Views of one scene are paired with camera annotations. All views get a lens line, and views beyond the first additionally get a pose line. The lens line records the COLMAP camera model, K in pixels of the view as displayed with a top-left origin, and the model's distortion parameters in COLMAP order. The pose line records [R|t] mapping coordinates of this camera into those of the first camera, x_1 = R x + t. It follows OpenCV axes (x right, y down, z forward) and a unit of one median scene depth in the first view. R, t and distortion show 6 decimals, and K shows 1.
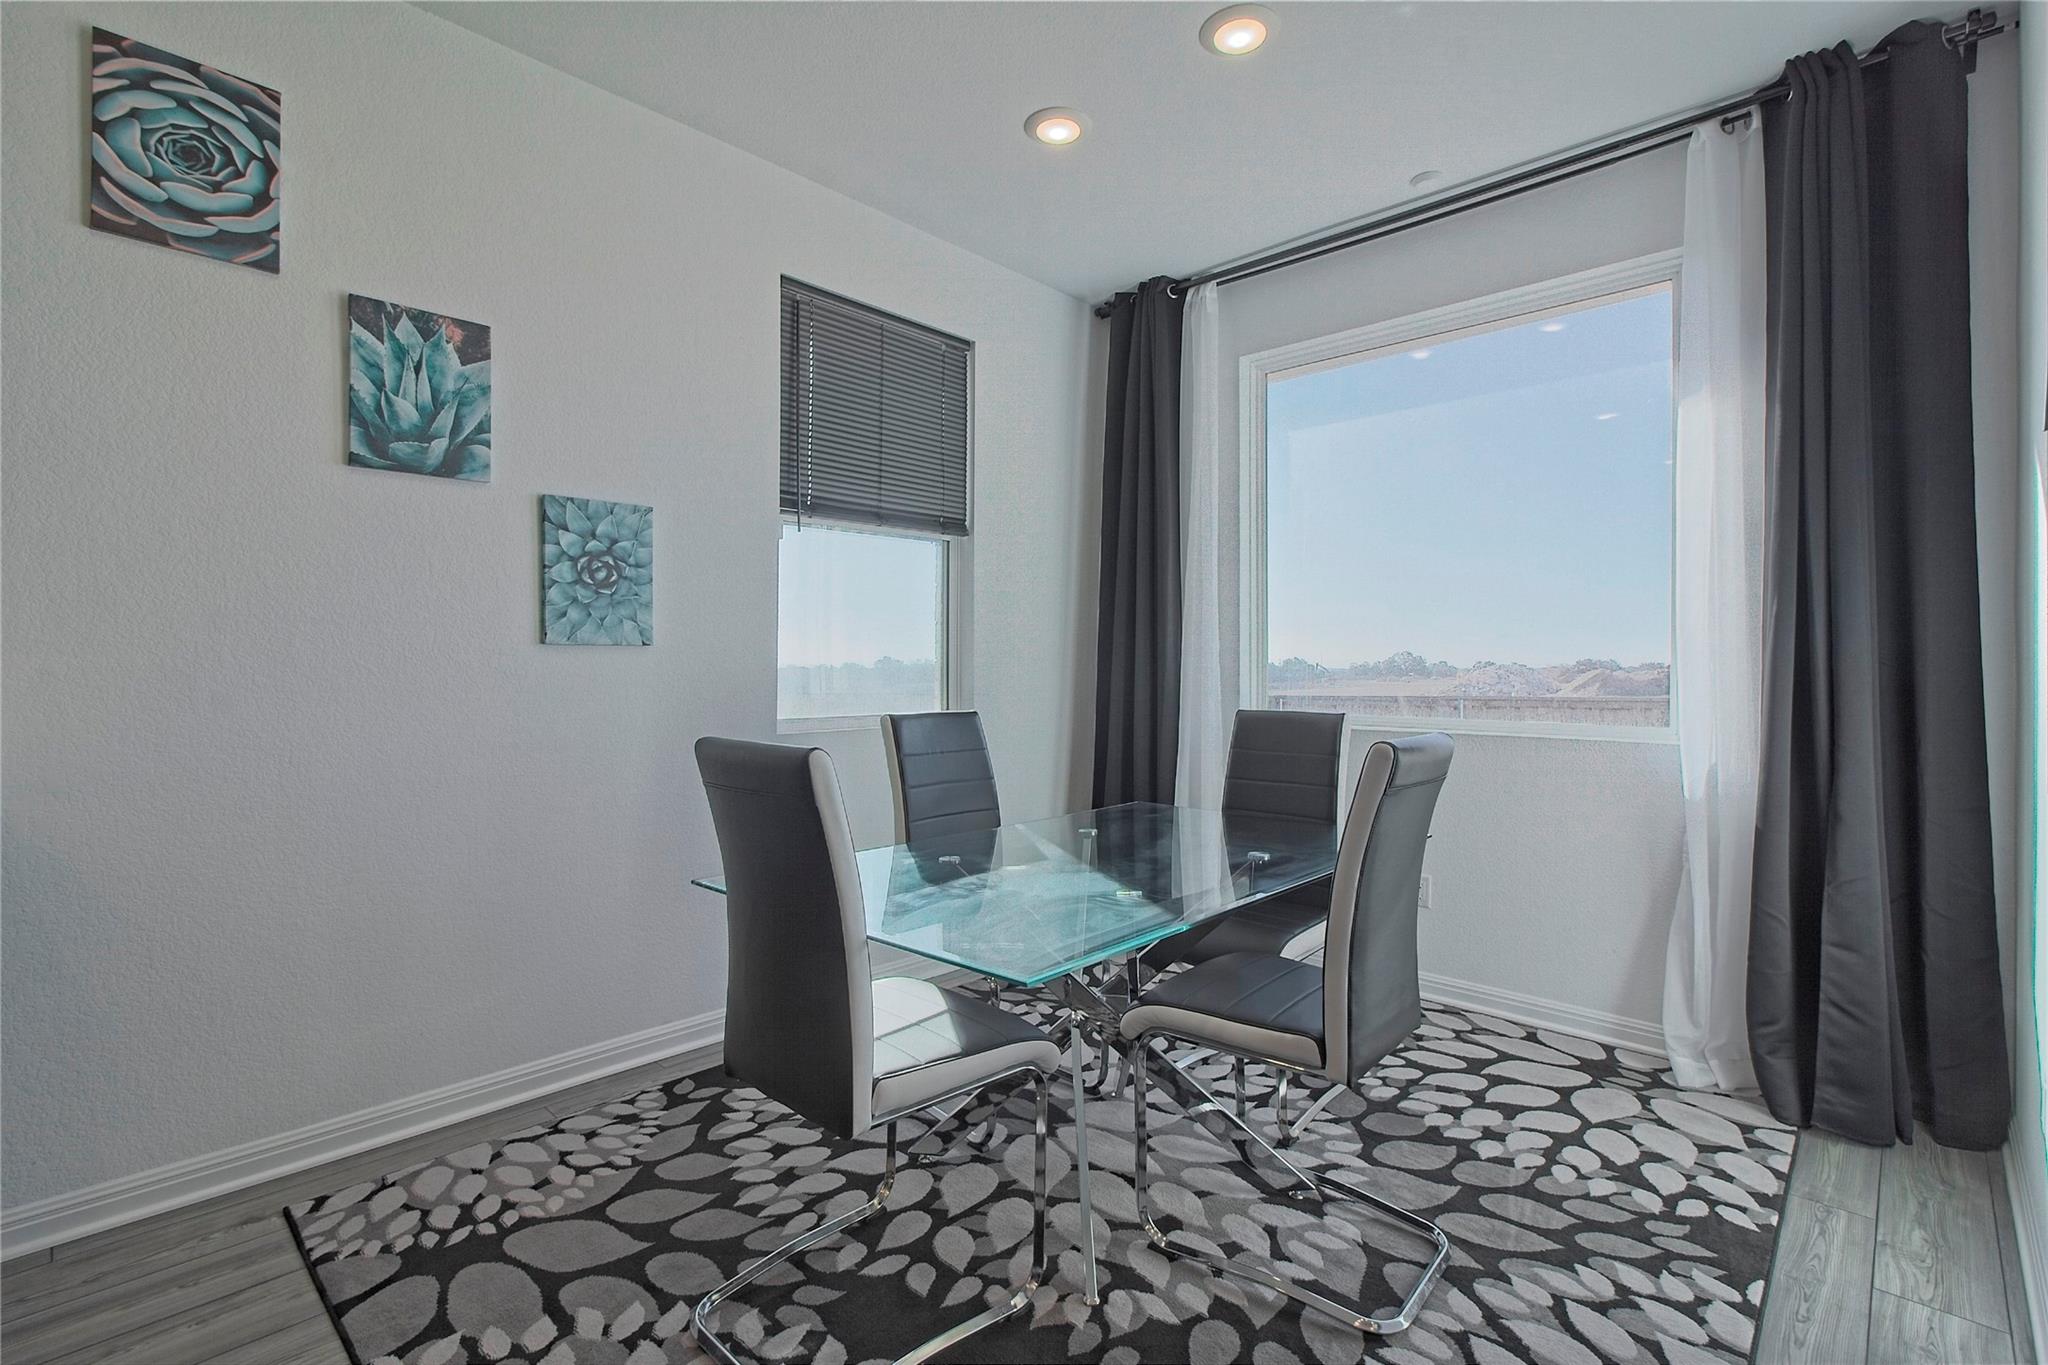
lens RADIAL K [[944.4, 0, 1024.7], [0, 944.4, 666.4], [0, 0, 1]] dist [-0.004819, 0.000220]
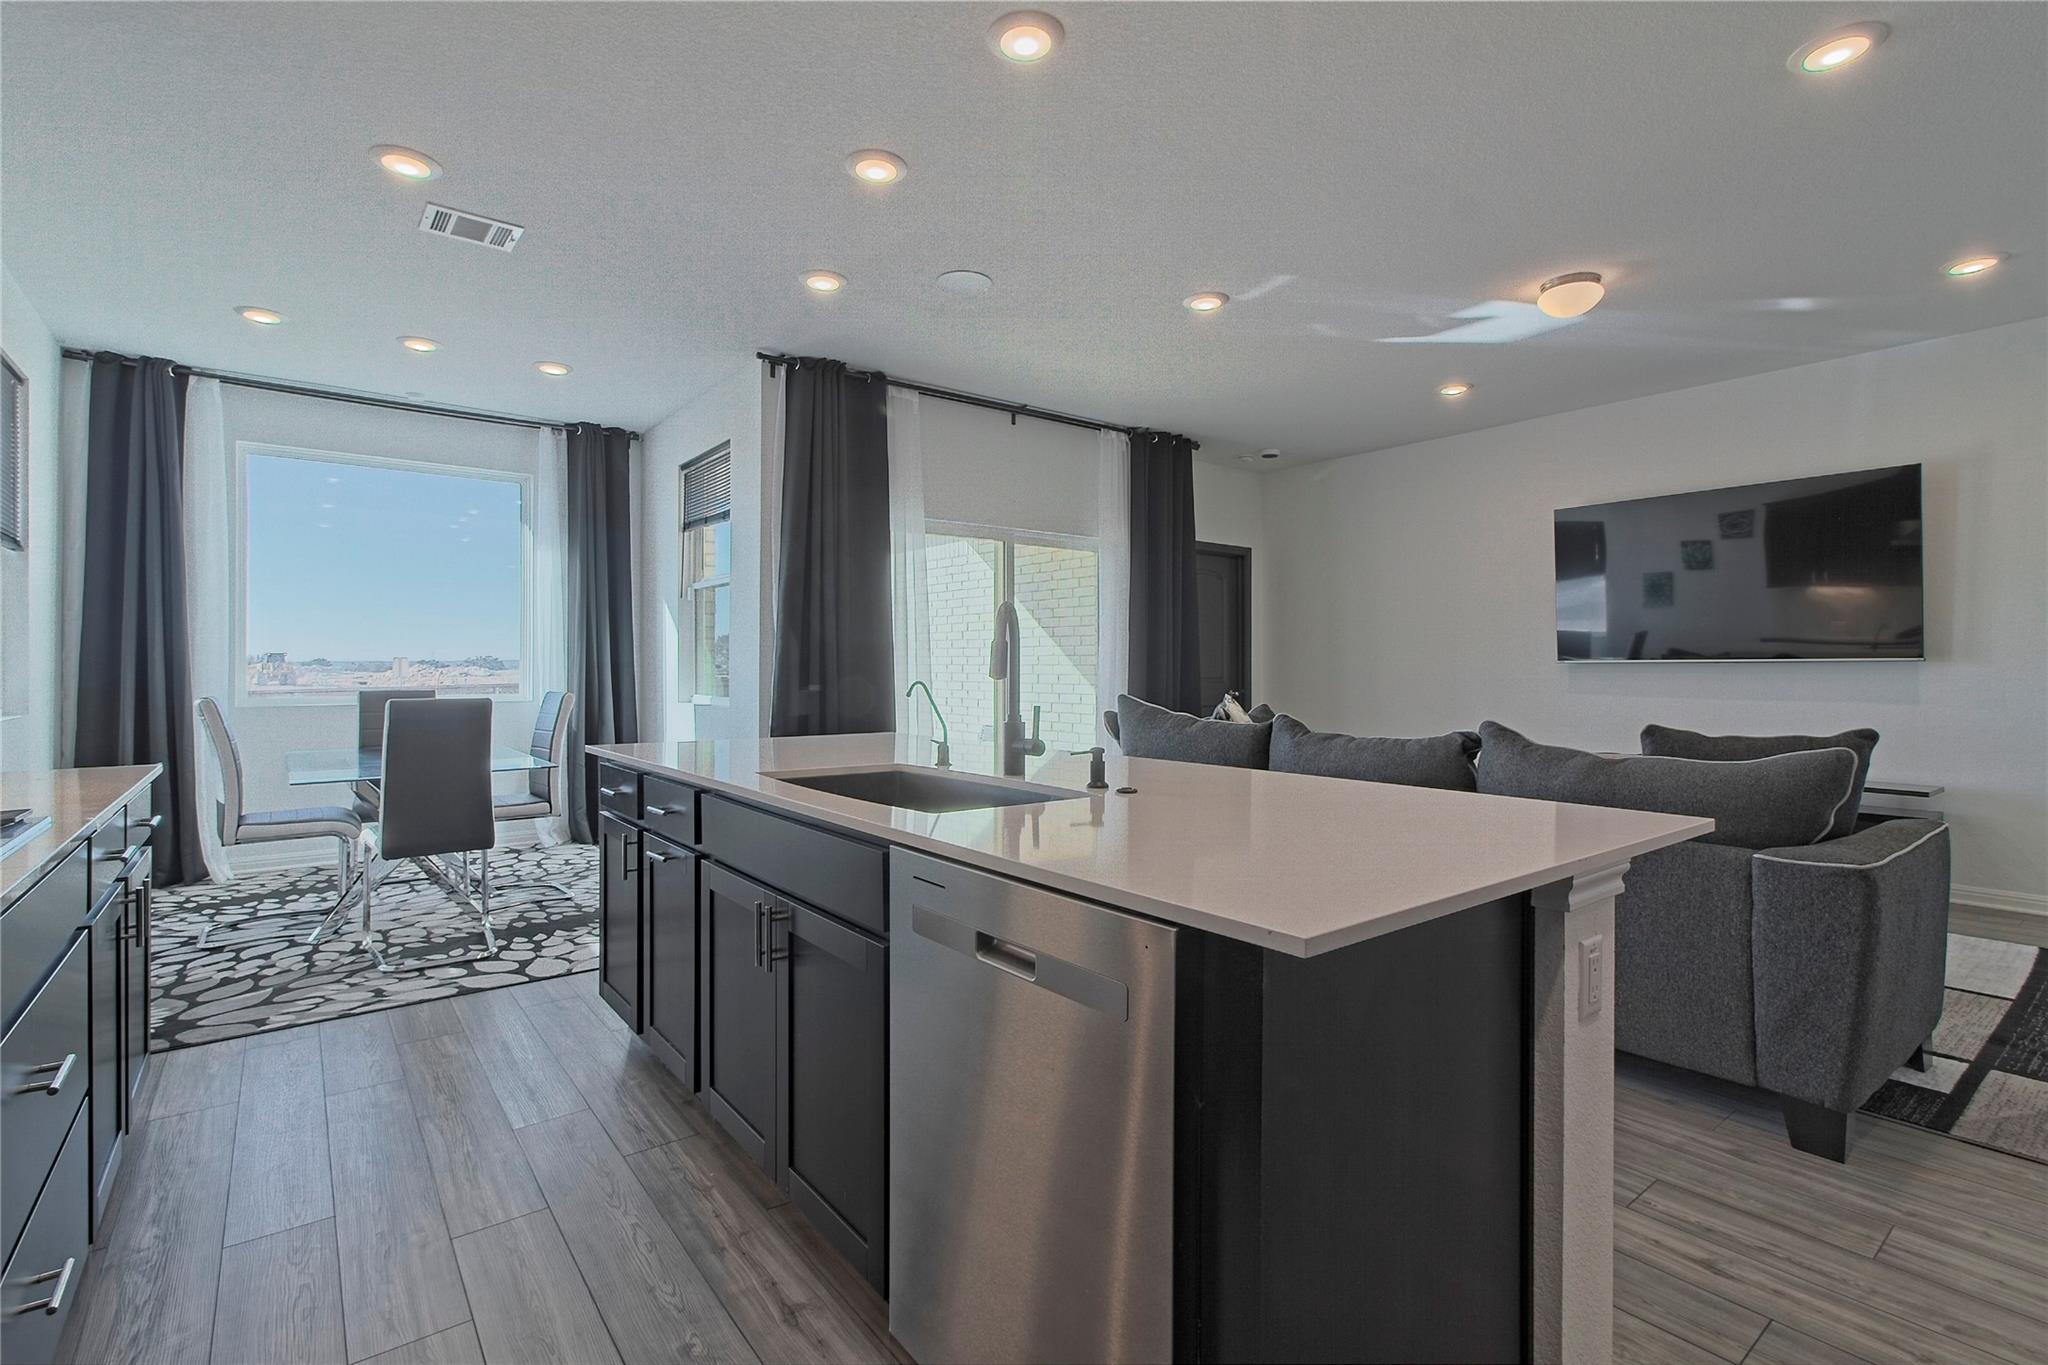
lens RADIAL K [[944.4, 0, 1018.2], [0, 944.4, 682.0], [0, 0, 1]] dist [-0.004819, 0.000220]
pose [[0.145643, -0.020343, 0.989128, -1.924485], [-0.000847, 0.999786, 0.020687, -0.006840], [-0.989337, -0.003851, 0.145594, -0.655634]]
